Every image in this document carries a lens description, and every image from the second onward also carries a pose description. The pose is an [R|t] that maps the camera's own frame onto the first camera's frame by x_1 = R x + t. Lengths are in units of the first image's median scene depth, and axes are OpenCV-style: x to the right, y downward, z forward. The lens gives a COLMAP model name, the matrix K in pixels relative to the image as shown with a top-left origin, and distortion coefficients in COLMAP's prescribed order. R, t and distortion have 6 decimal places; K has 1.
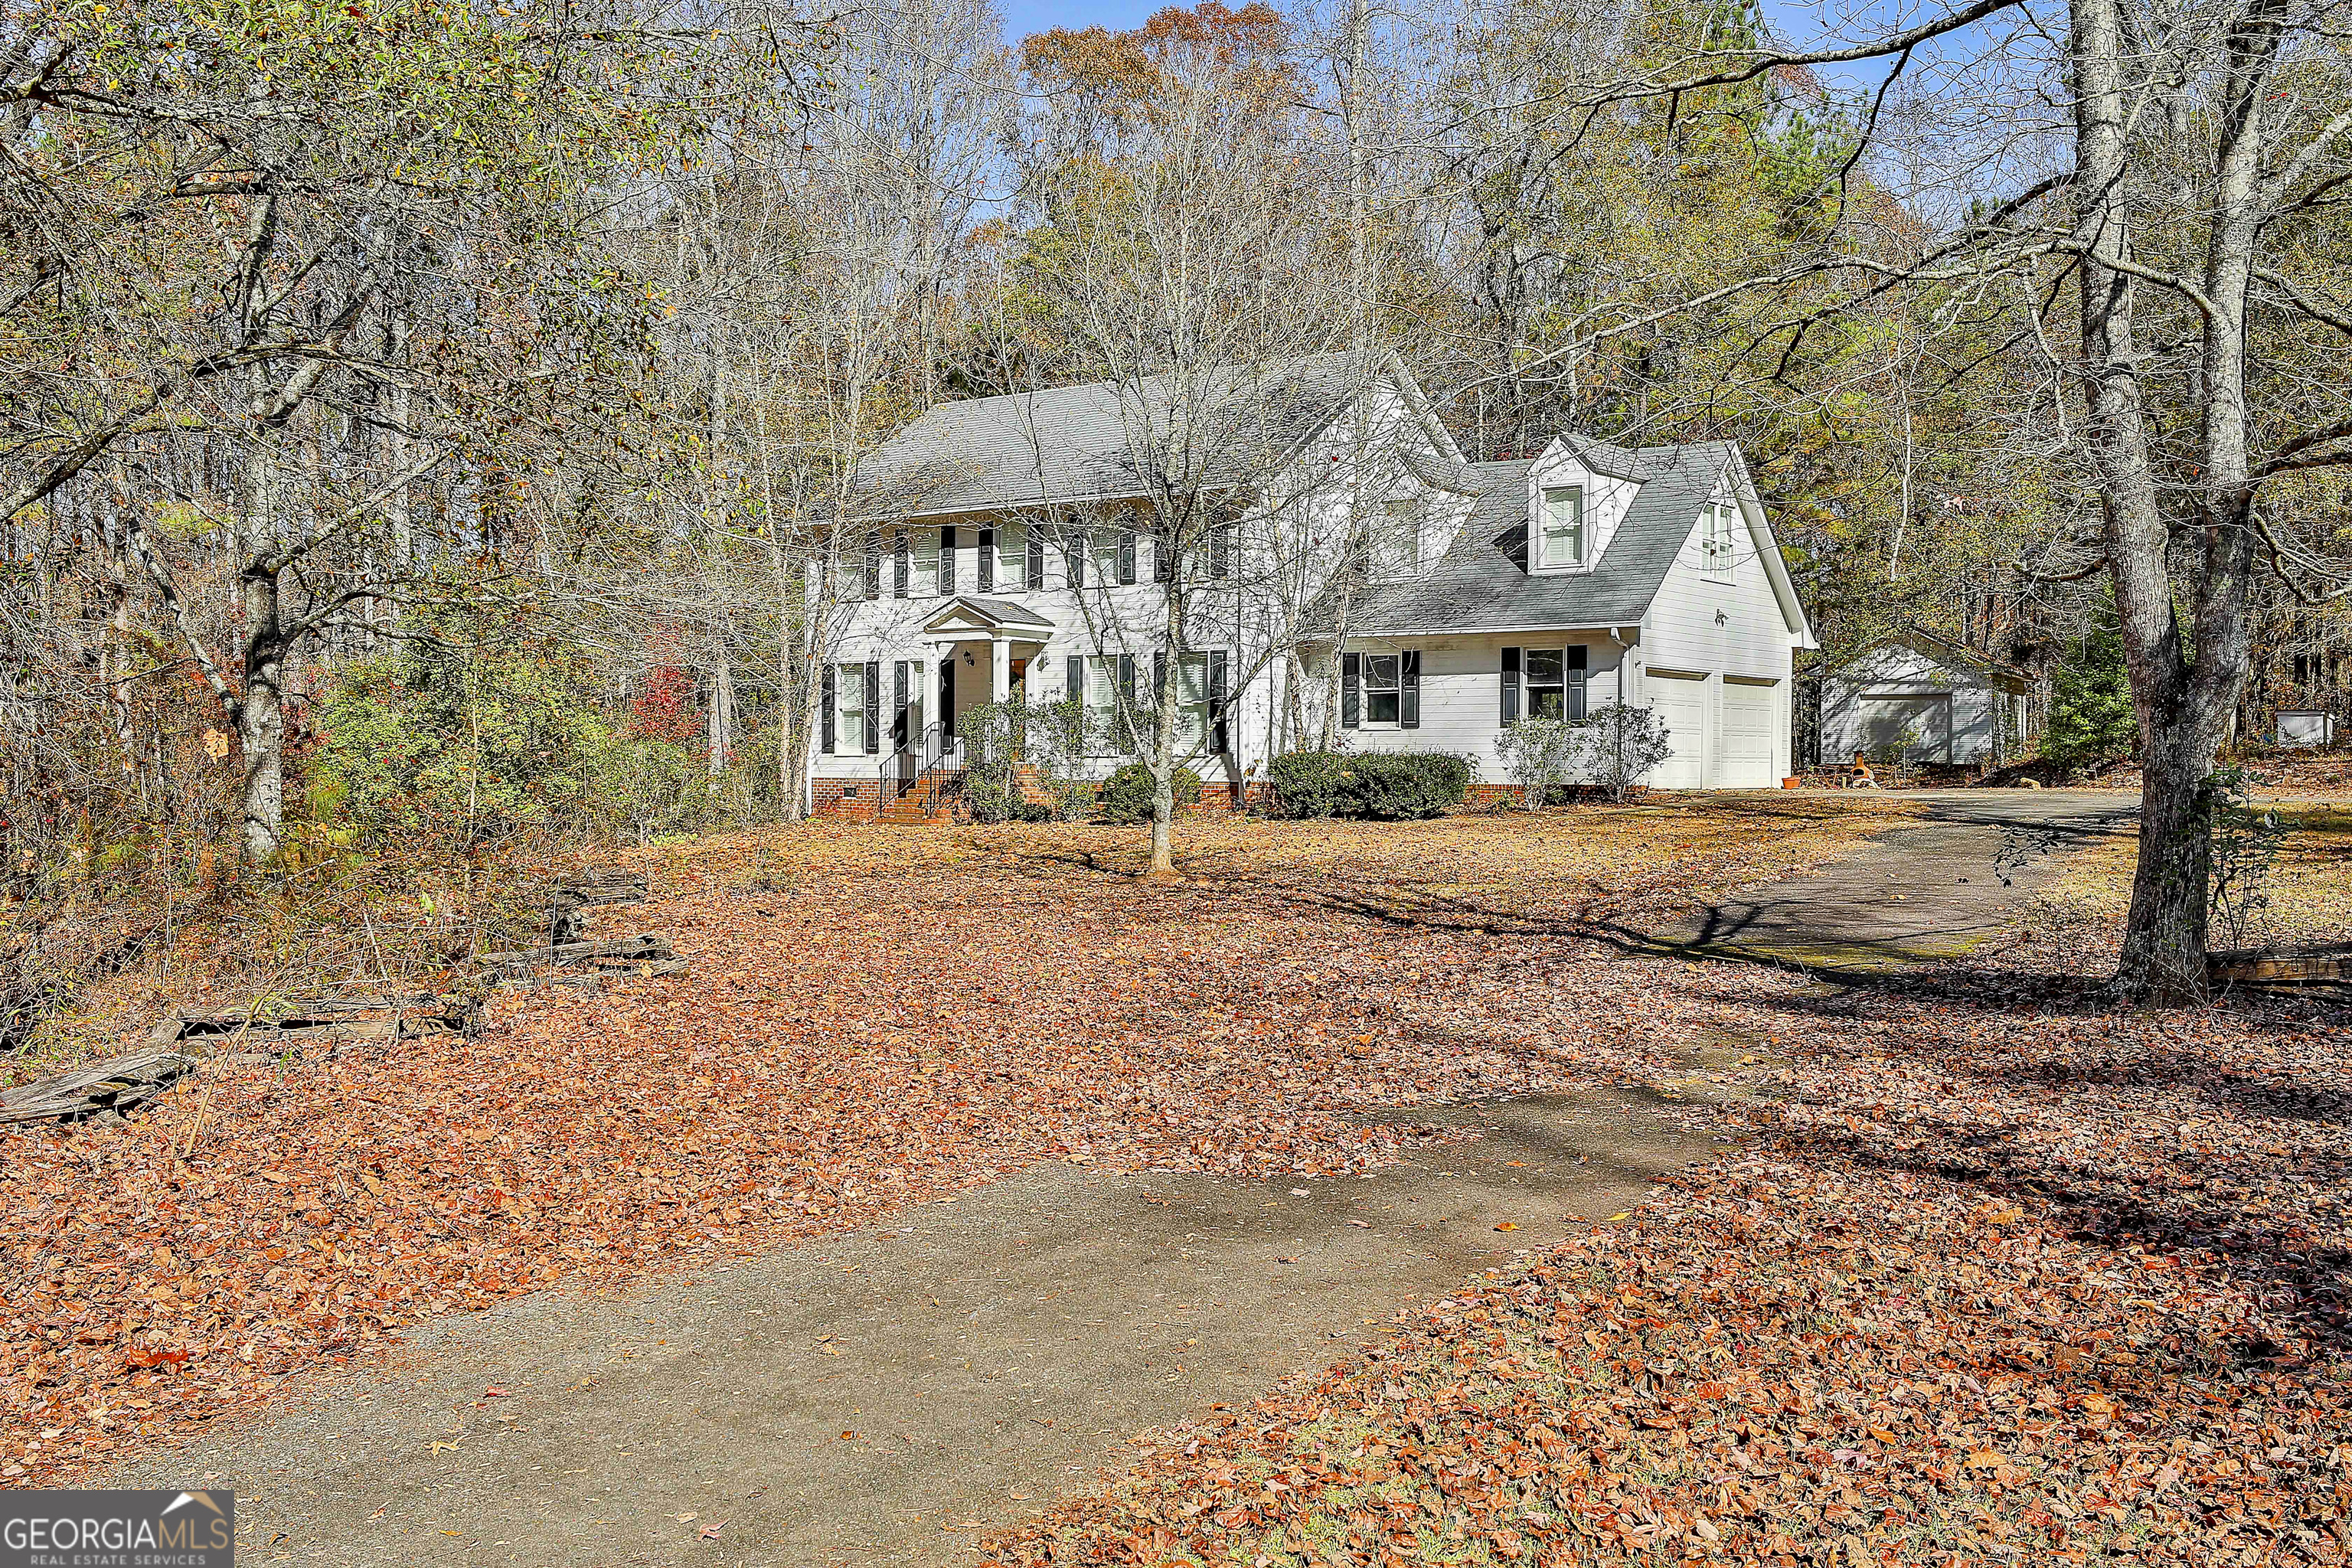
lens RADIAL K [[2253.3, 0, 1179.9], [0, 2253.3, 784.3], [0, 0, 1]] dist [0.017624, 0.000000]
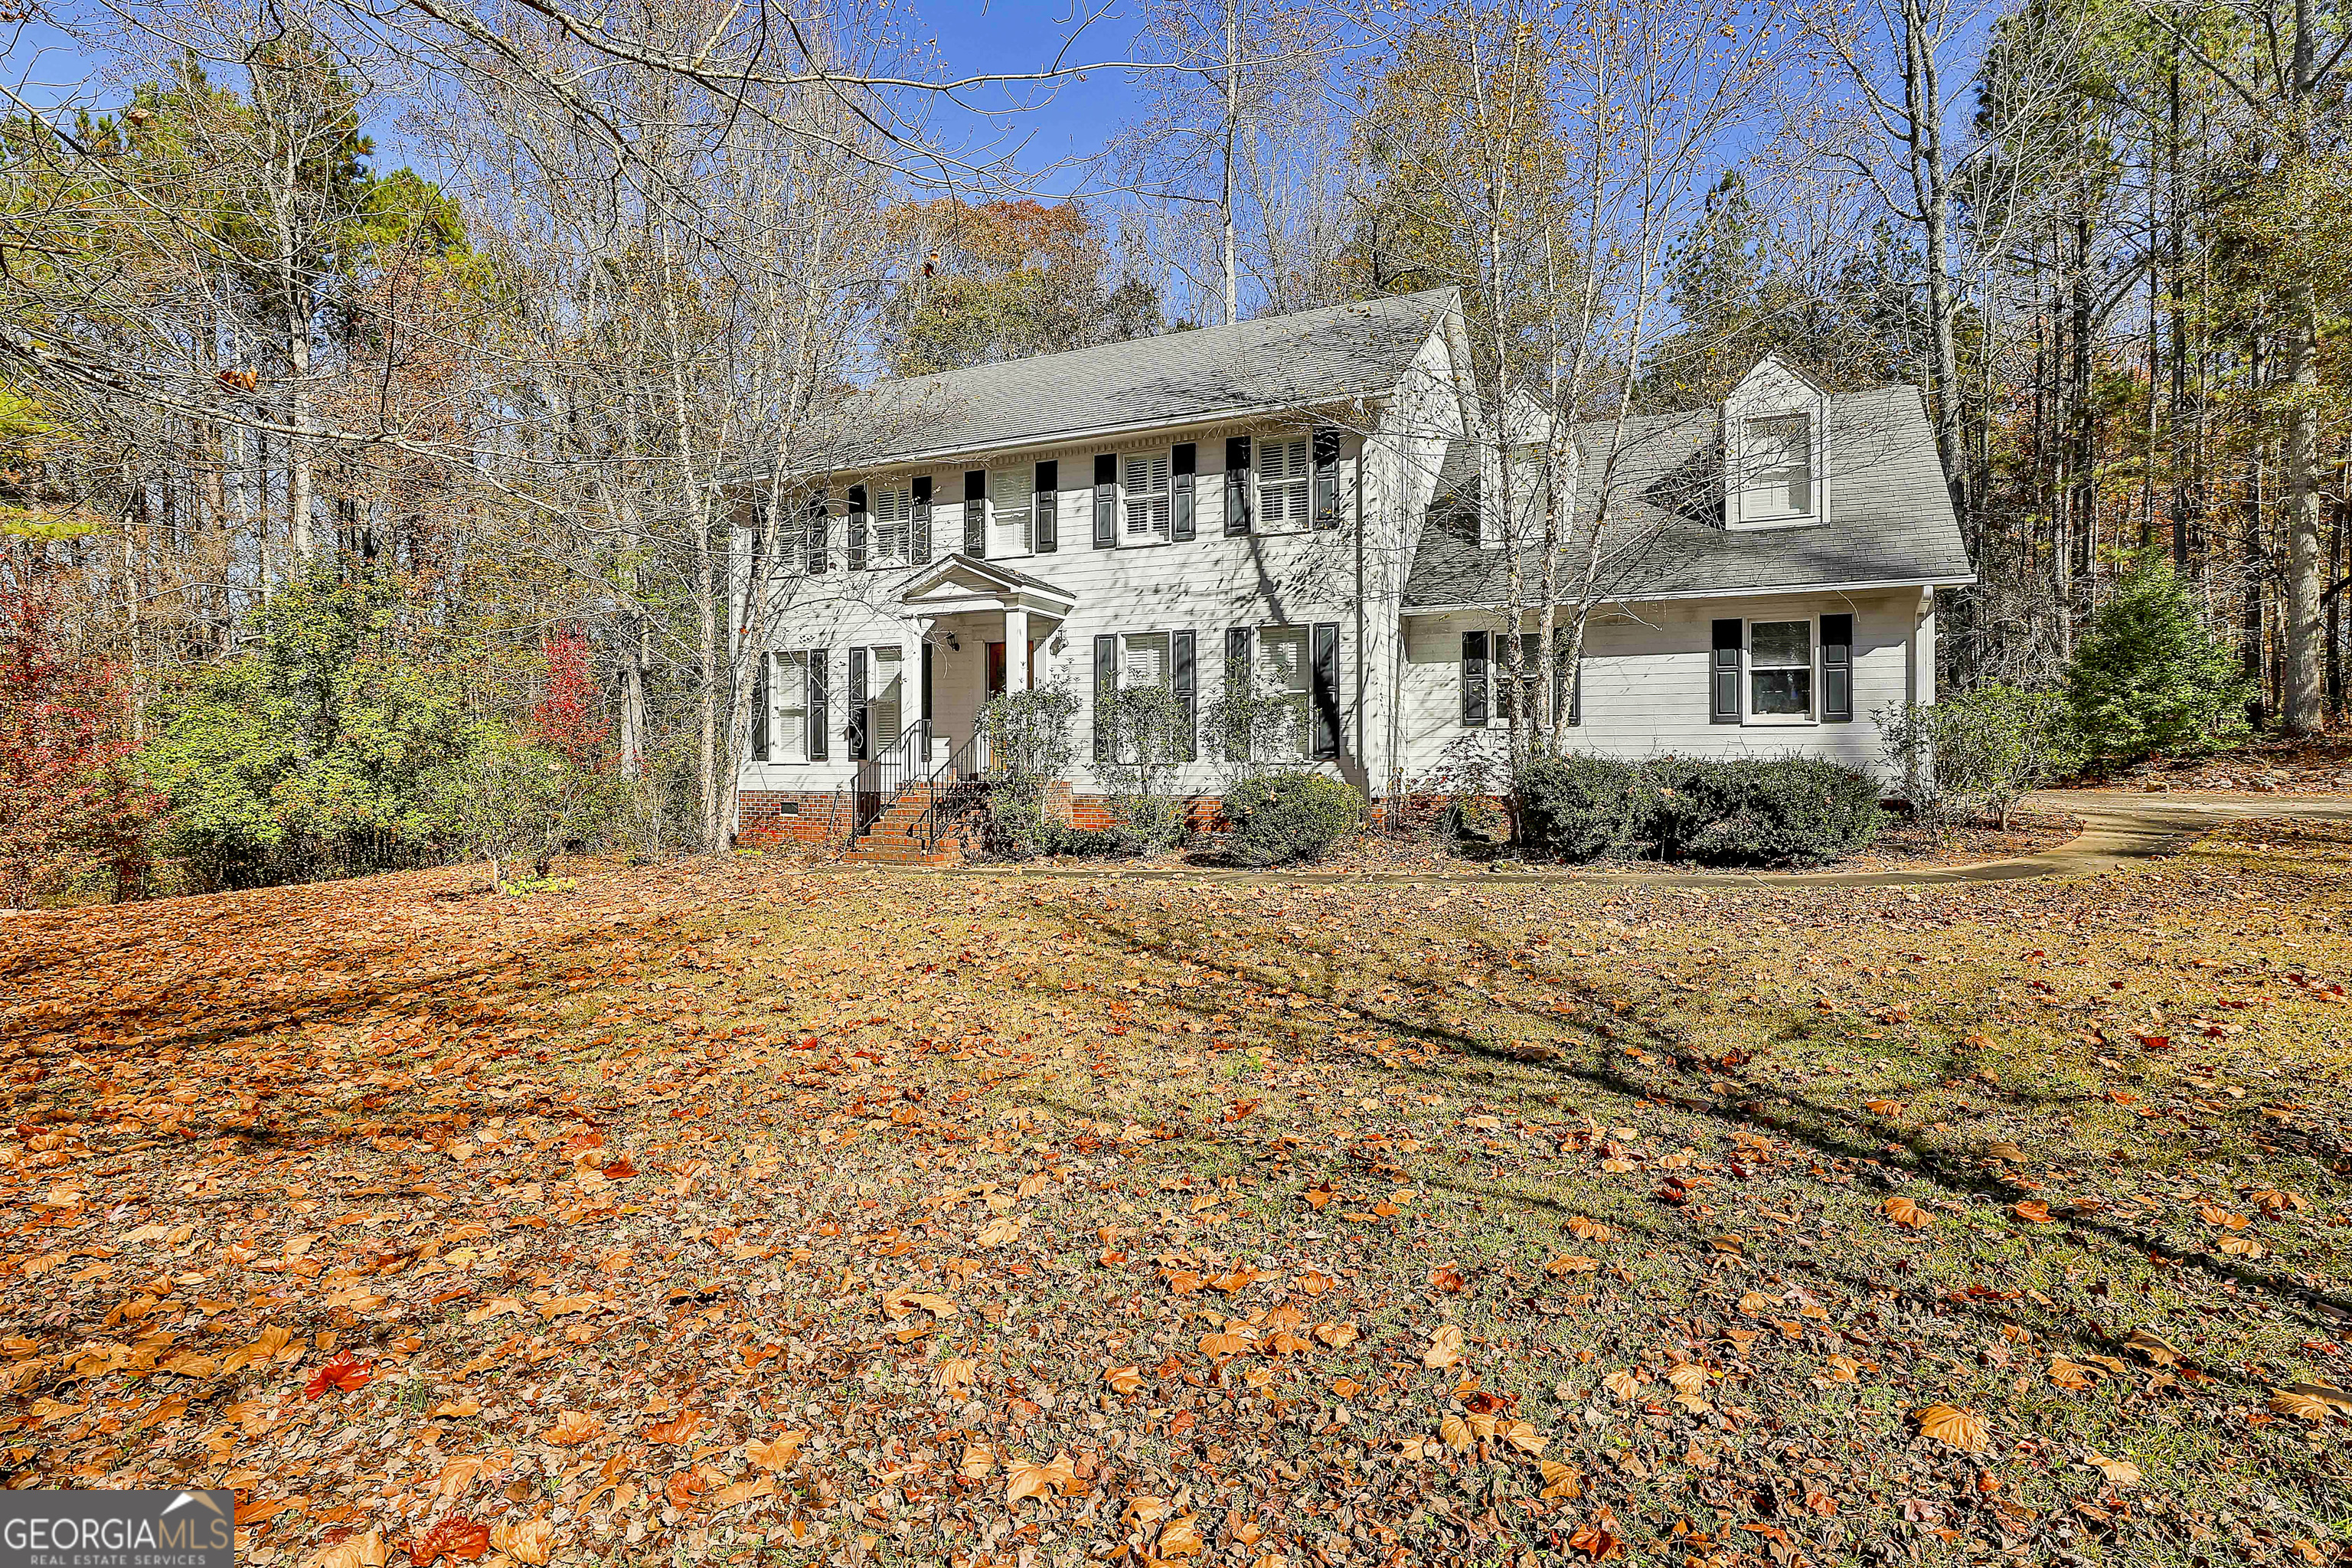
lens RADIAL K [[1139.9, 0, 1175.4], [0, 1139.9, 759.1], [0, 0, 1]] dist [-0.002404, -0.000444]
pose [[0.972965, -0.006219, 0.230867, -0.113034], [0.008387, 0.999929, -0.008412, -0.010231], [-0.230799, 0.010121, 0.972949, 0.603322]]
